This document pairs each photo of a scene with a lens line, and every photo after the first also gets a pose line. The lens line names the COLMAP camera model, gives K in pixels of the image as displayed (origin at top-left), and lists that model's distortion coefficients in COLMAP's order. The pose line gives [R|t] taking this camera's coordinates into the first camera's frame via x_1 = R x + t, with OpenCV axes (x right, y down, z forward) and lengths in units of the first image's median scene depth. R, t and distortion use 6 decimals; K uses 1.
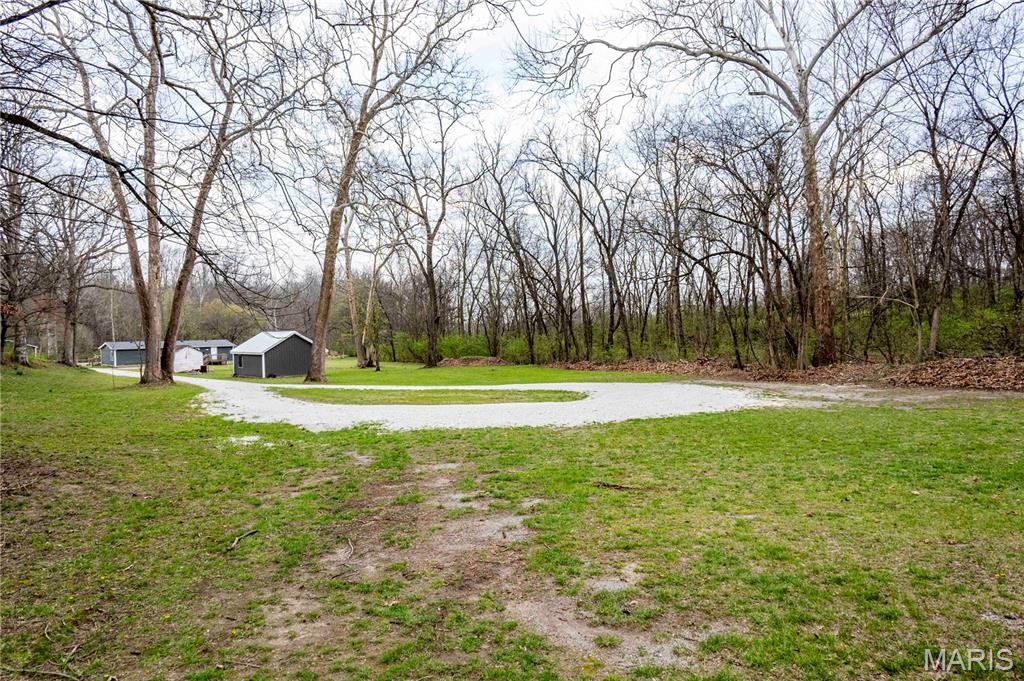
lens RADIAL K [[697.9, 0, 512.1], [0, 697.9, 340.6], [0, 0, 1]] dist [0.007192, -0.003338]
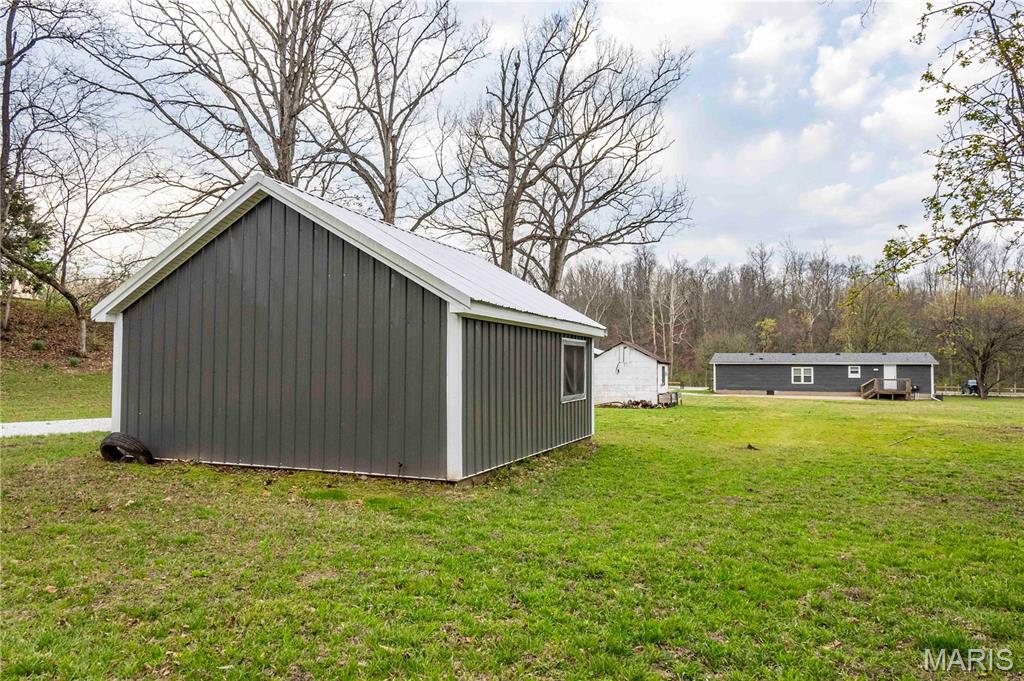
lens RADIAL K [[697.9, 0, 512.4], [0, 697.9, 340.0], [0, 0, 1]] dist [0.007192, -0.003338]
pose [[0.506480, -0.034014, -0.861581, -0.146768], [-0.008502, 0.998976, -0.044436, 0.019943], [0.862210, 0.029831, 0.505672, 0.604412]]
